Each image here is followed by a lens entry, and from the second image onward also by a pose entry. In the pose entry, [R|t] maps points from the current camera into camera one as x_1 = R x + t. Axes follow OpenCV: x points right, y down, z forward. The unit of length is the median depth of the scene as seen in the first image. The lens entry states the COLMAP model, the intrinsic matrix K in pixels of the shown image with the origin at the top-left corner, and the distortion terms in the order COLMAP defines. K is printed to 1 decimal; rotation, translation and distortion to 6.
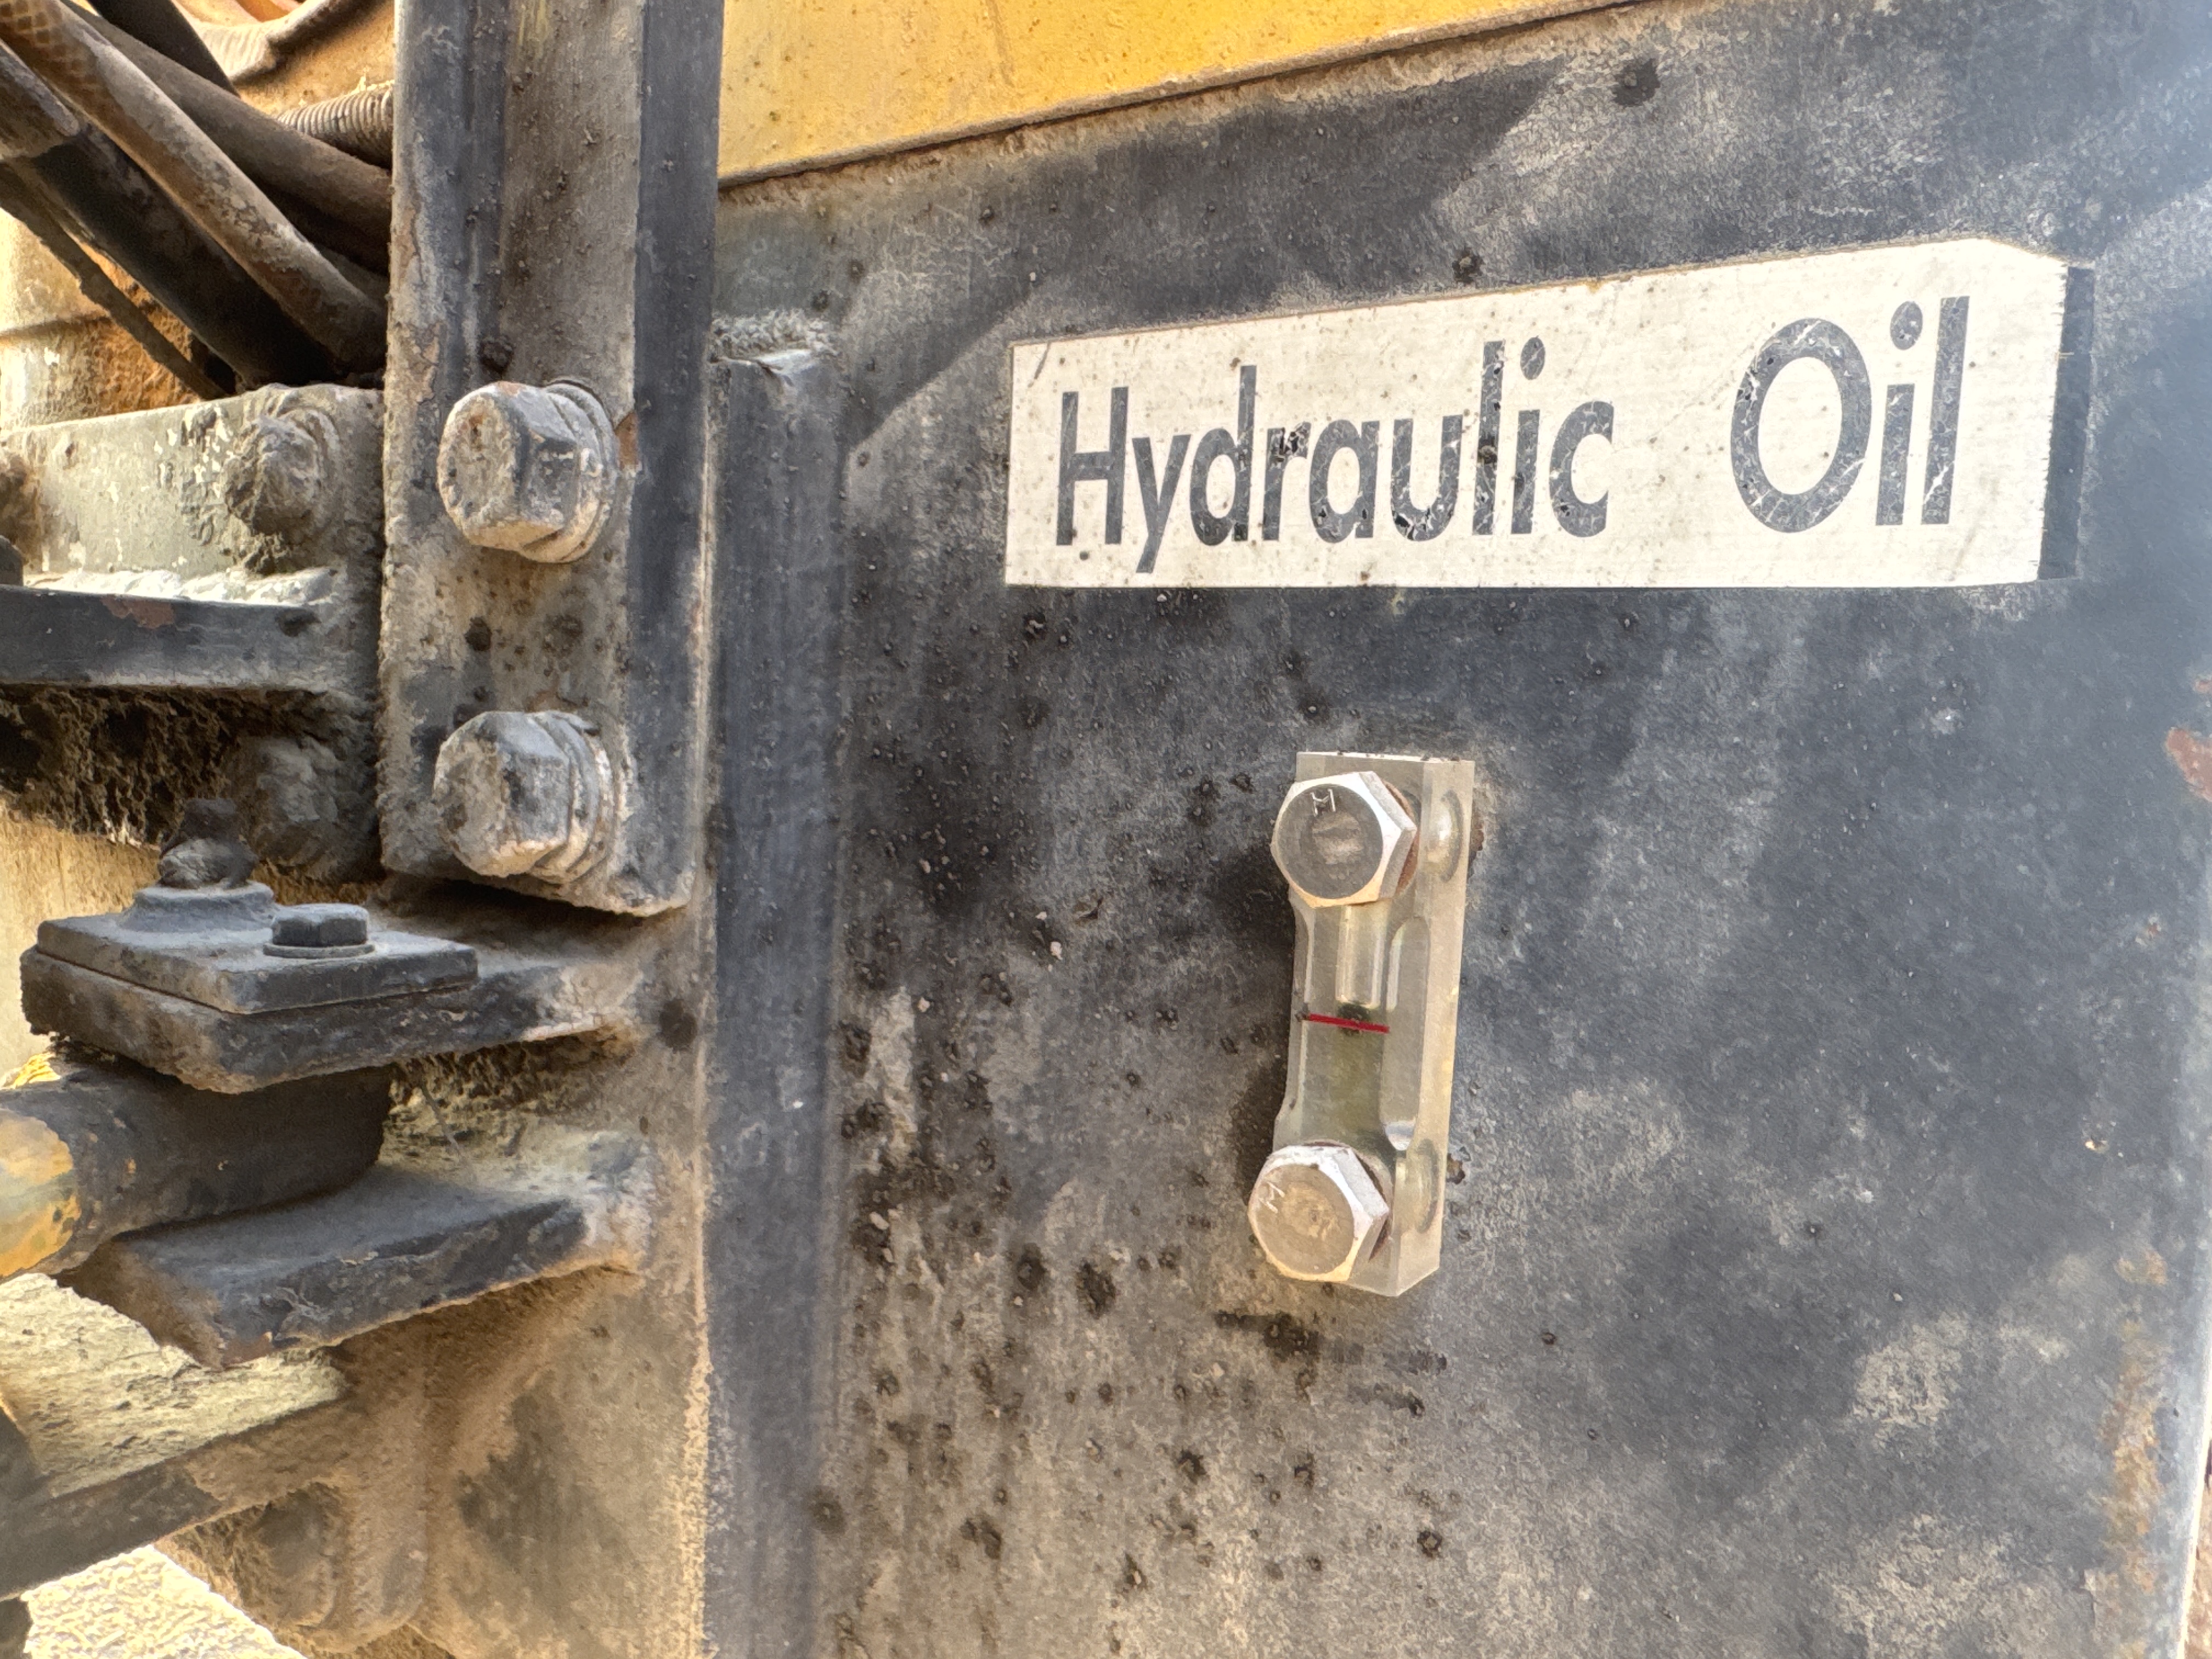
lens RADIAL K [[1571.3, 0, 1106.0], [0, 1571.3, 829.5], [0, 0, 1]] dist [-0.006043, 0.004454]
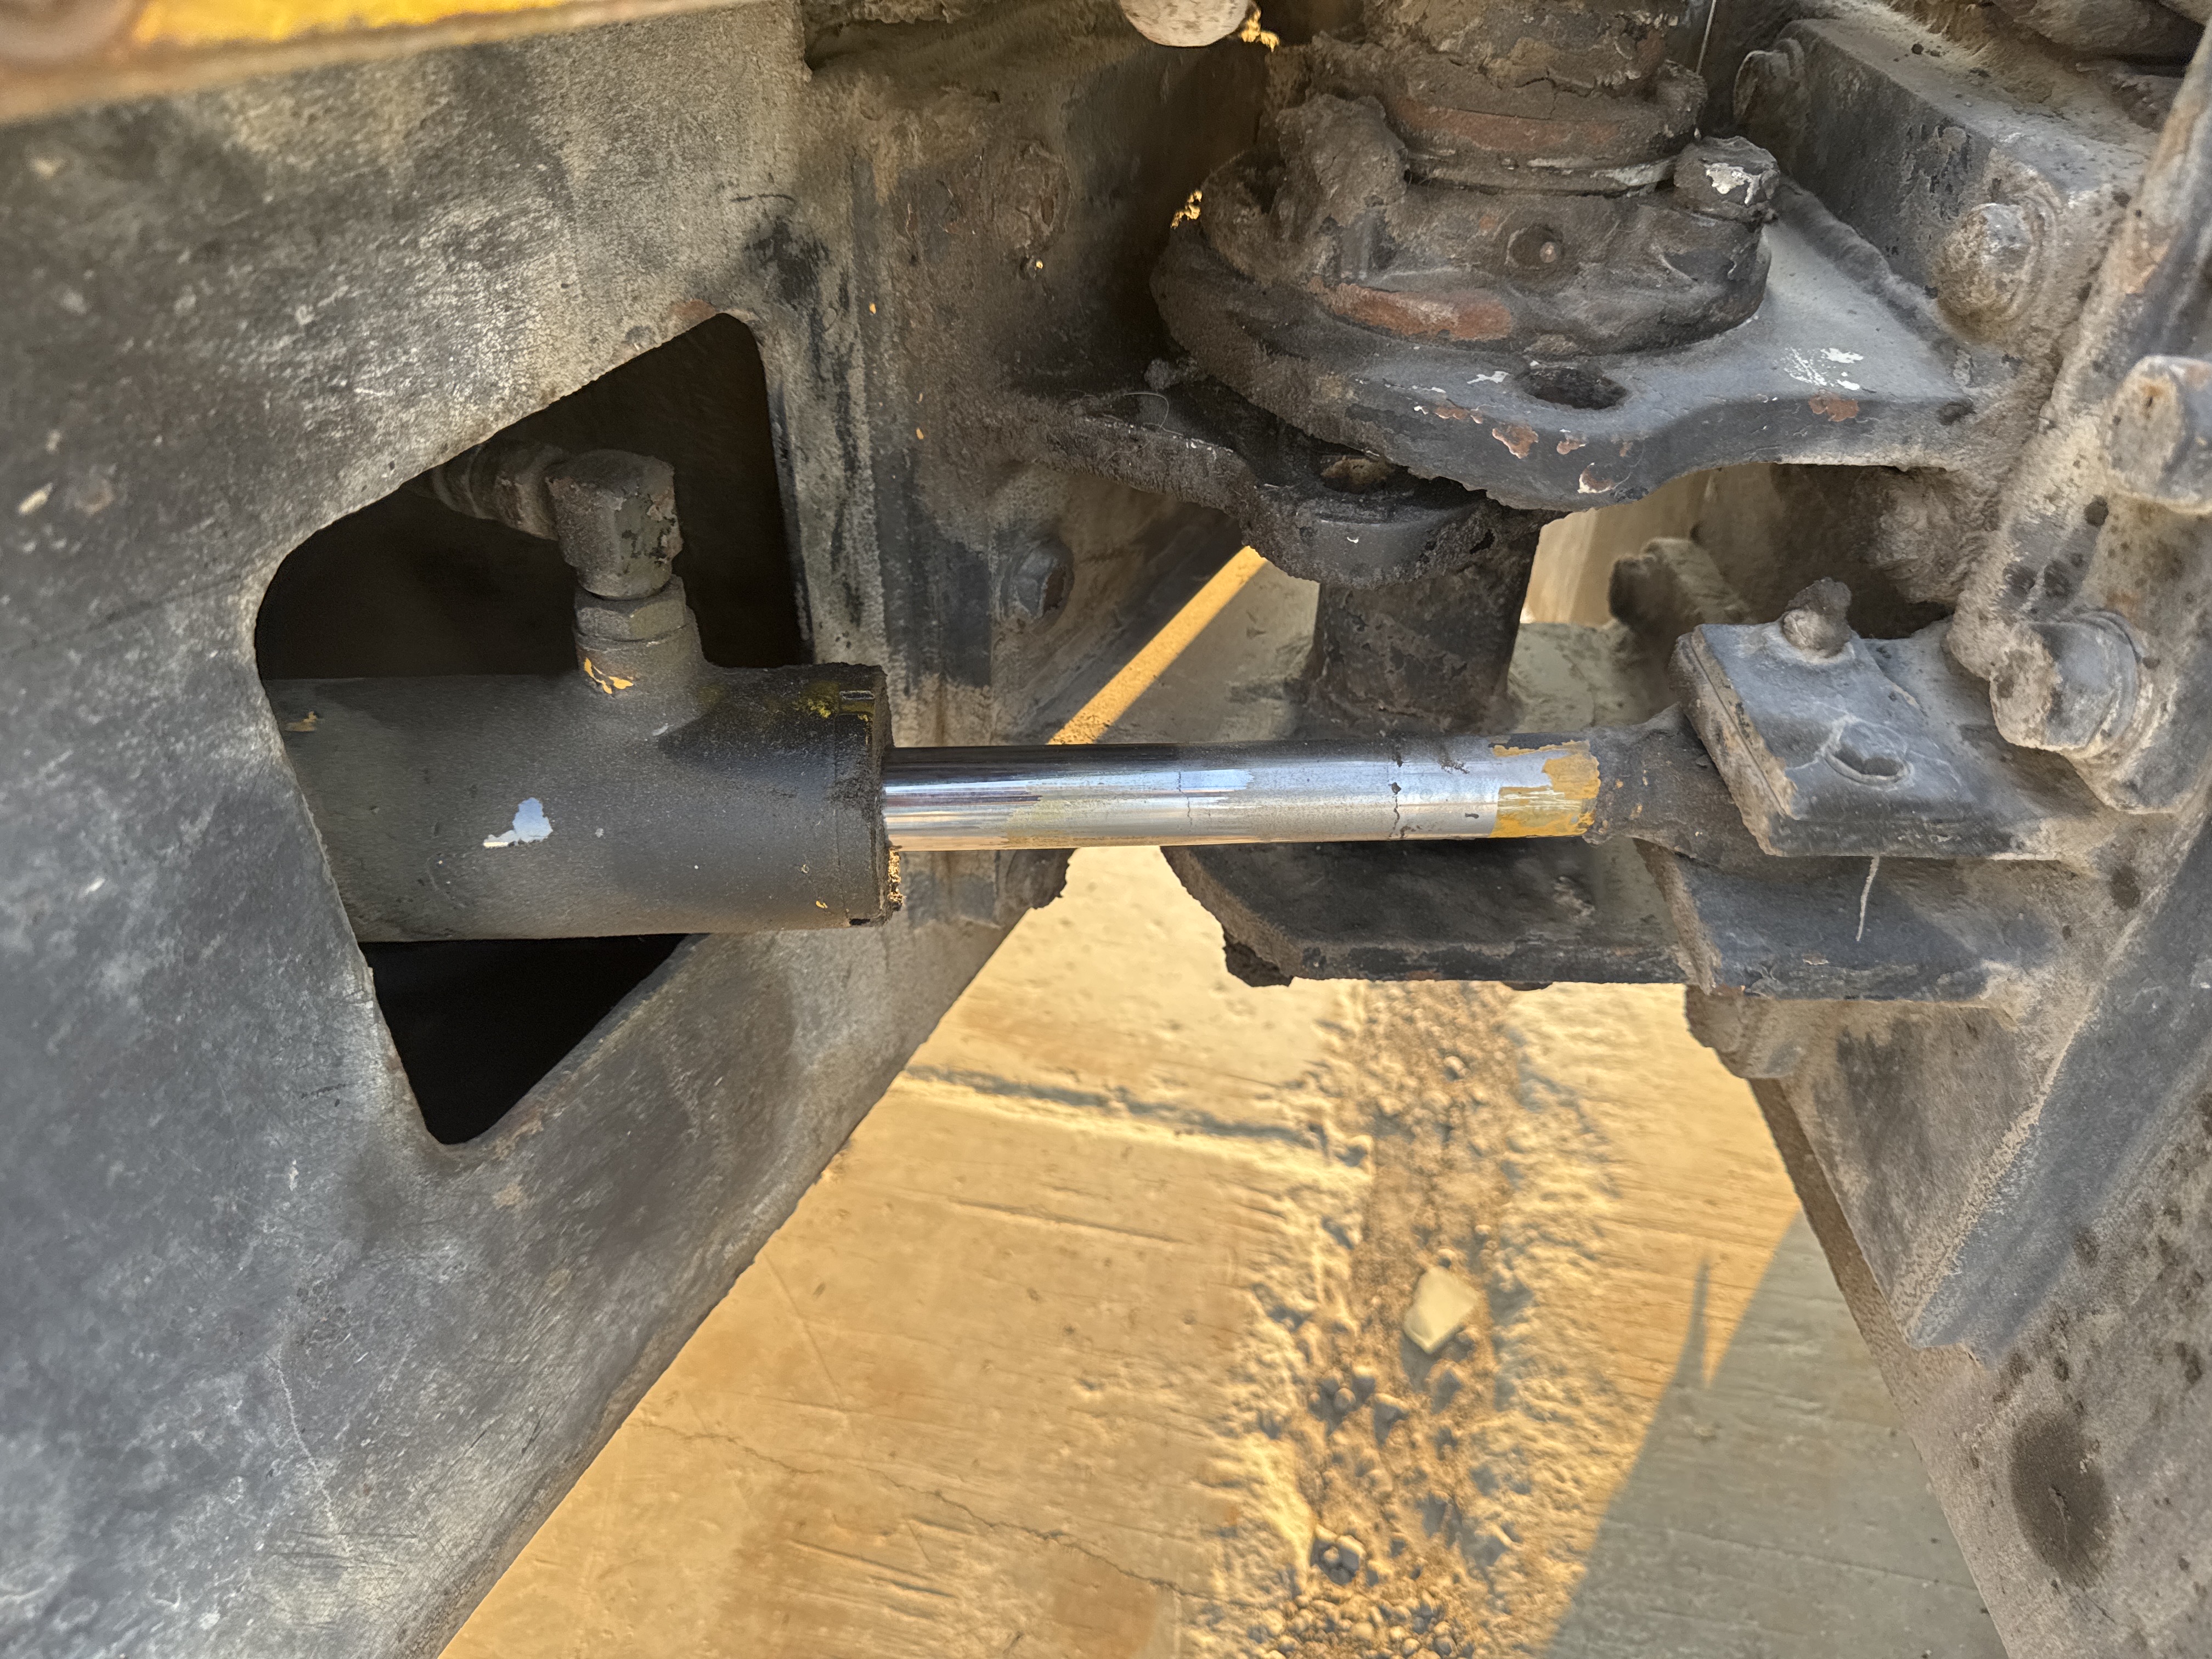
lens RADIAL K [[1620.6, 0, 1116.1], [0, 1620.6, 849.2], [0, 0, 1]] dist [-0.038664, 0.024657]
pose [[0.600036, 0.480381, -0.639680, 0.024589], [-0.083607, 0.832906, 0.547063, -0.495735], [0.795592, -0.274776, 0.539937, -0.234635]]
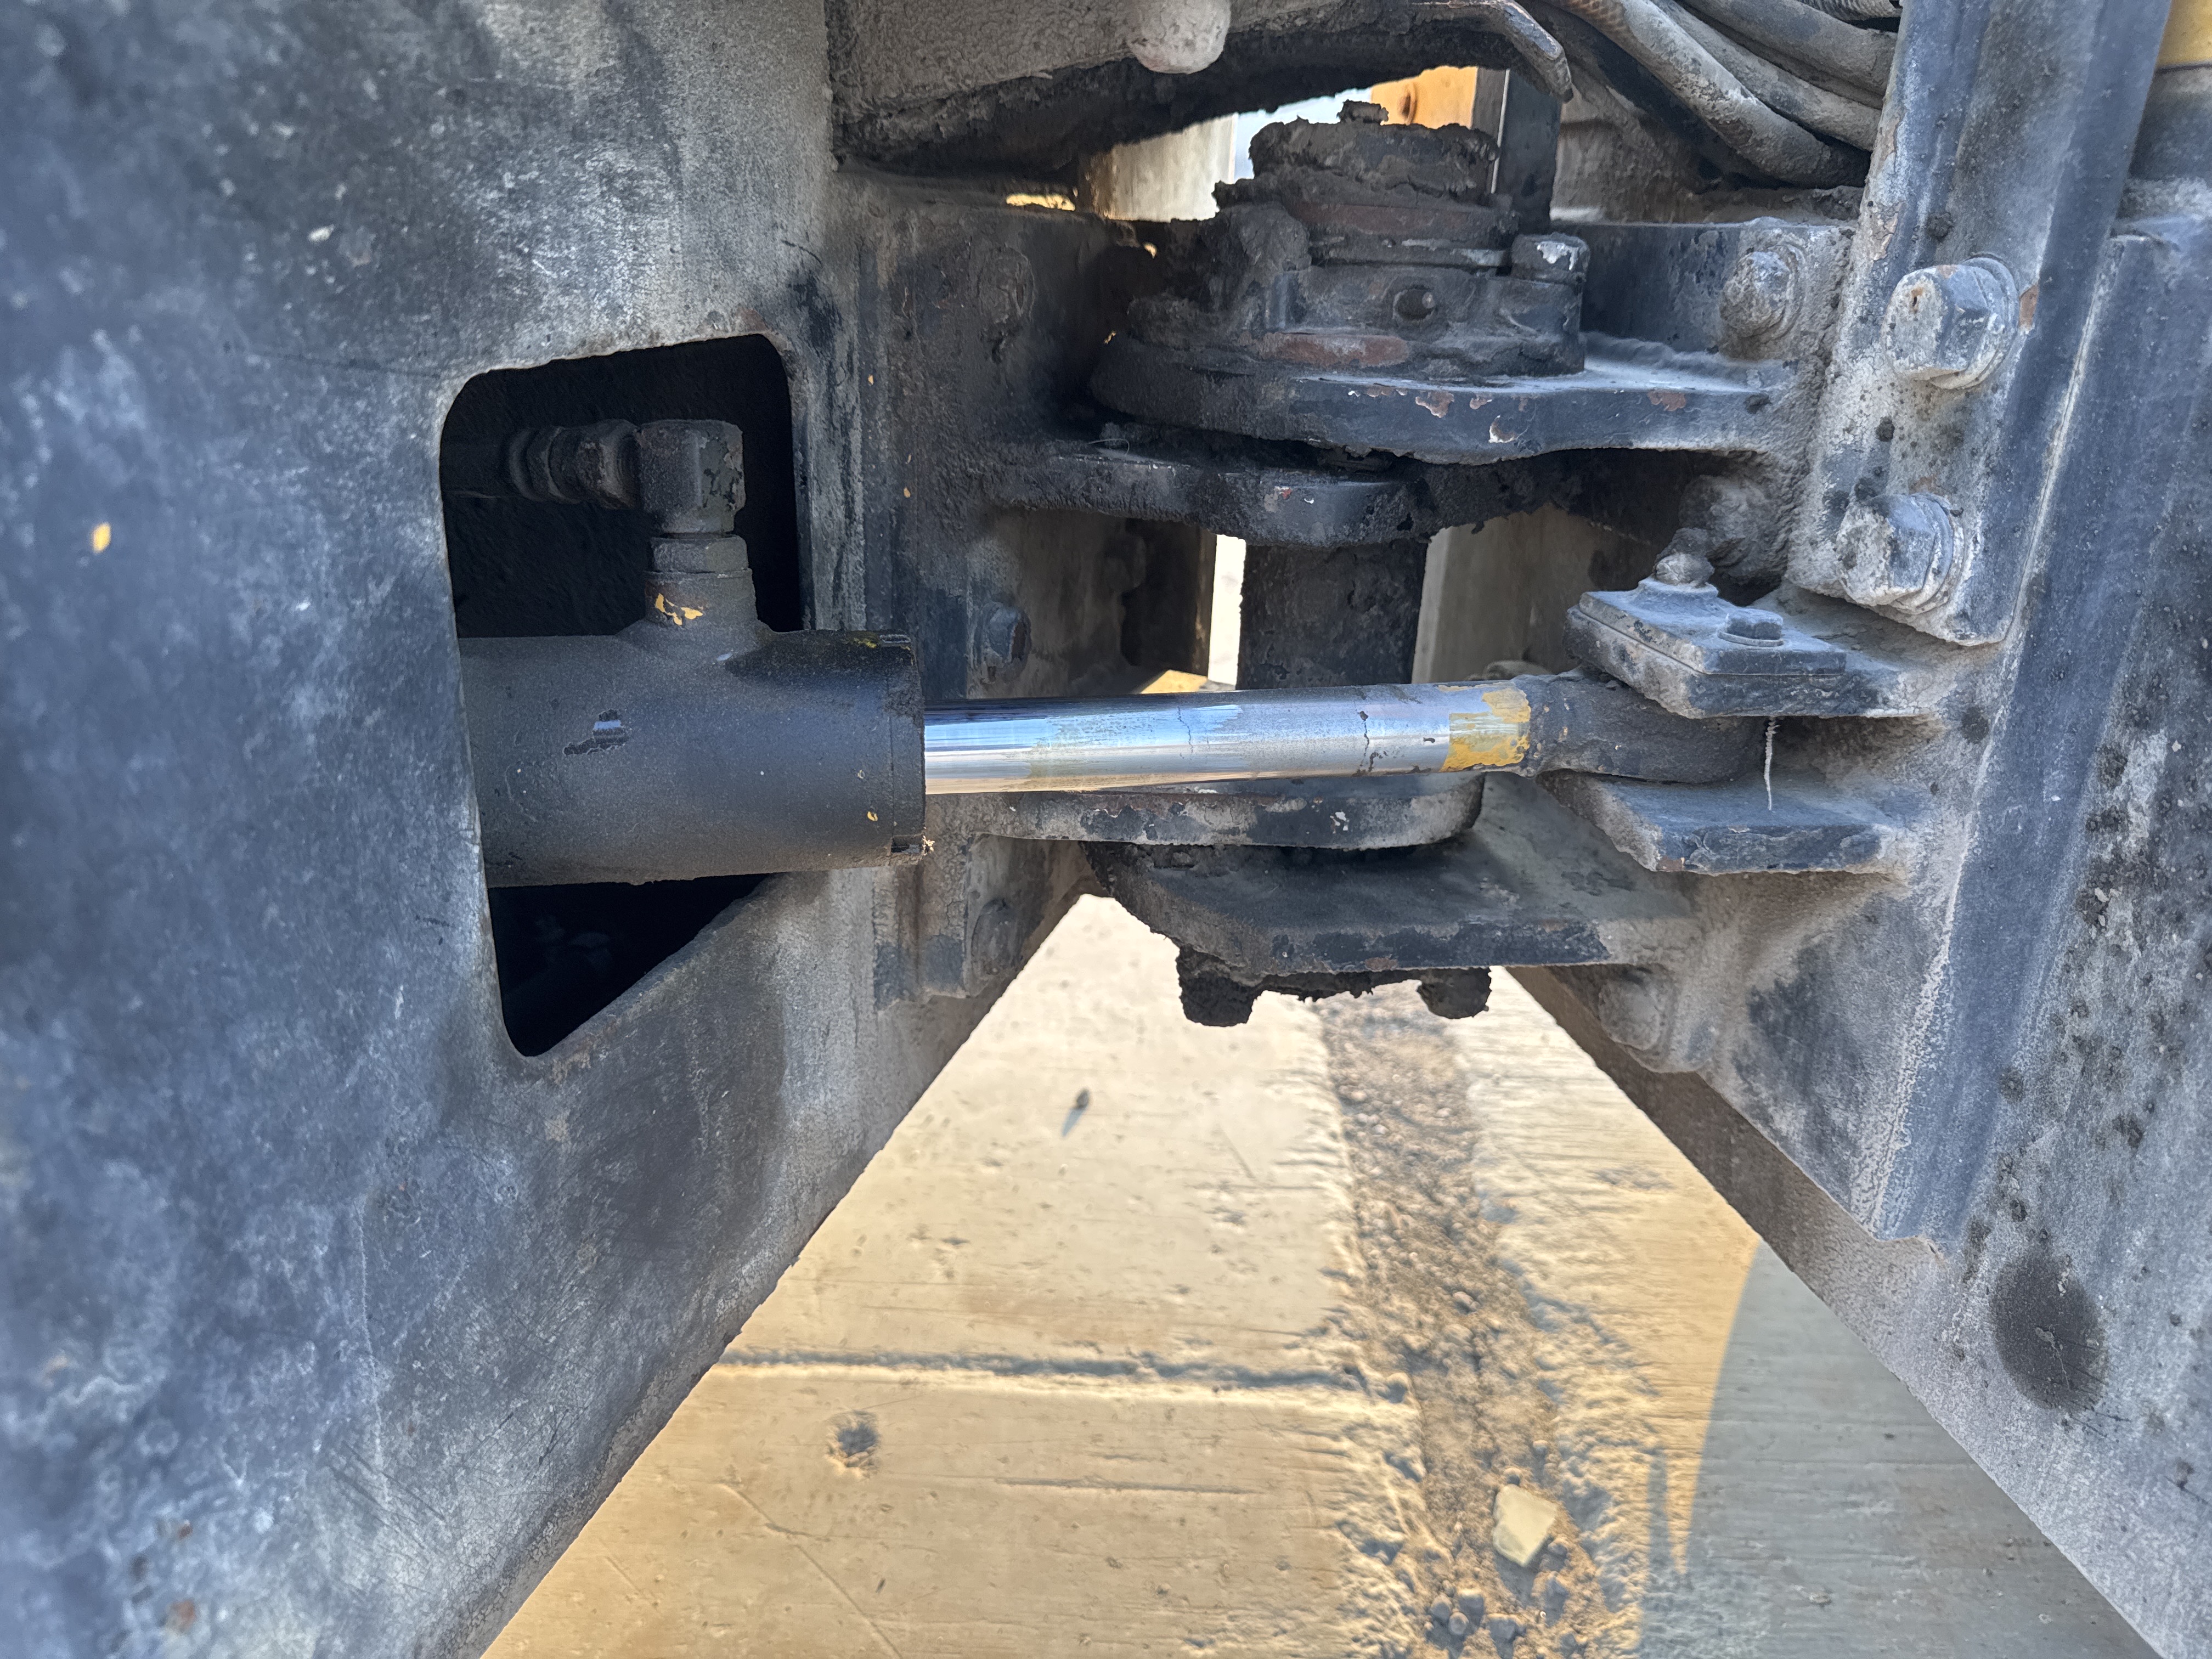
lens RADIAL K [[1608.6, 0, 1106.0], [0, 1608.6, 829.5], [0, 0, 1]] dist [-0.020665, 0.007592]
pose [[0.714511, 0.236755, -0.658347, 0.139114], [-0.076816, 0.961860, 0.262536, -0.103551], [0.695395, -0.137013, 0.705446, -0.575770]]
